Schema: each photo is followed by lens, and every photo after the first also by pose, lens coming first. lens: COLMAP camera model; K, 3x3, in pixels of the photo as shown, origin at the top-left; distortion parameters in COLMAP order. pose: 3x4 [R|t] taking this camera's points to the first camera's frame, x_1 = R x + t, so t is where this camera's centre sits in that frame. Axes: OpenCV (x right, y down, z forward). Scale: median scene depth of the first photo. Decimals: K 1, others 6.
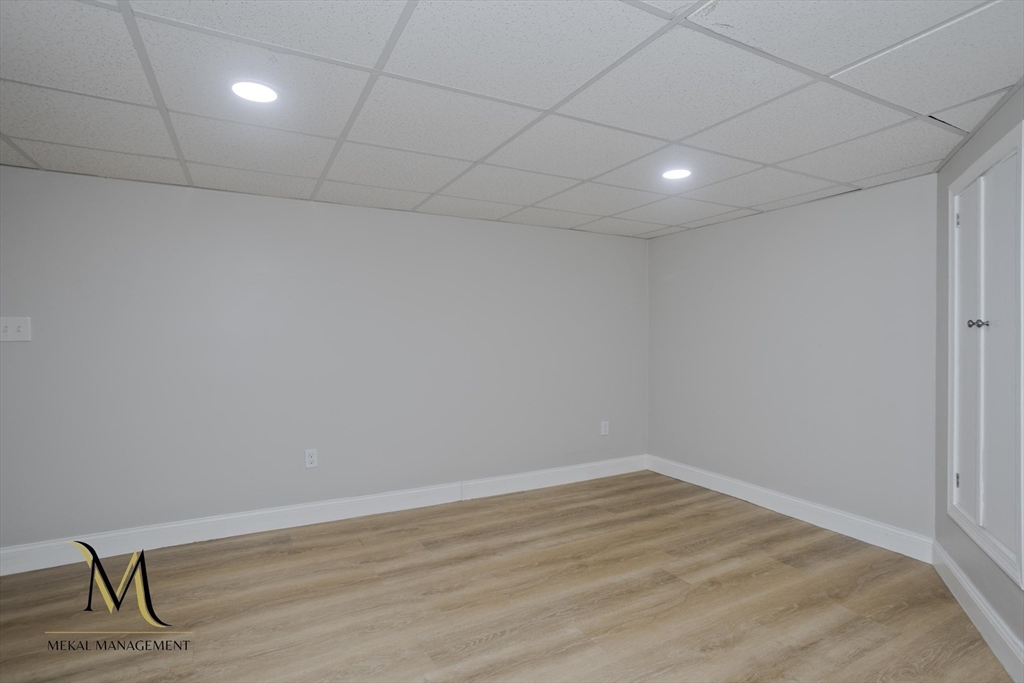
lens RADIAL K [[513.4, 0, 508.2], [0, 513.4, 333.6], [0, 0, 1]] dist [-0.034985, 0.018286]
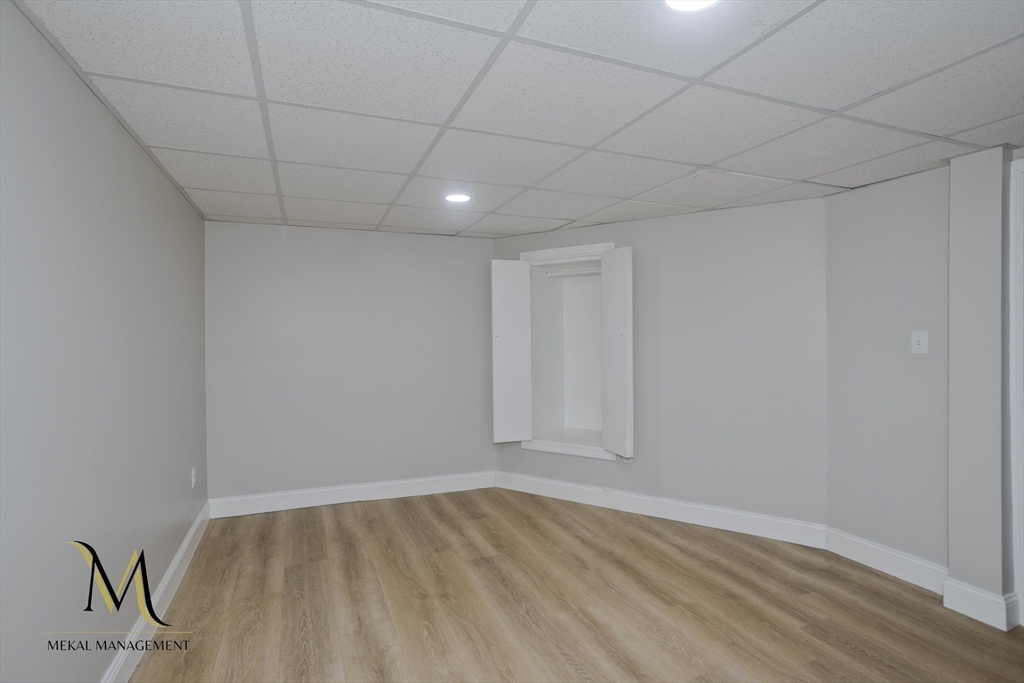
lens RADIAL K [[513.4, 0, 531.7], [0, 513.4, 346.3], [0, 0, 1]] dist [-0.034985, 0.018286]
pose [[0.071254, -0.018248, 0.997291, -0.769907], [-0.002208, 0.999827, 0.018452, -0.018764], [-0.997456, -0.003516, 0.071202, 0.780377]]
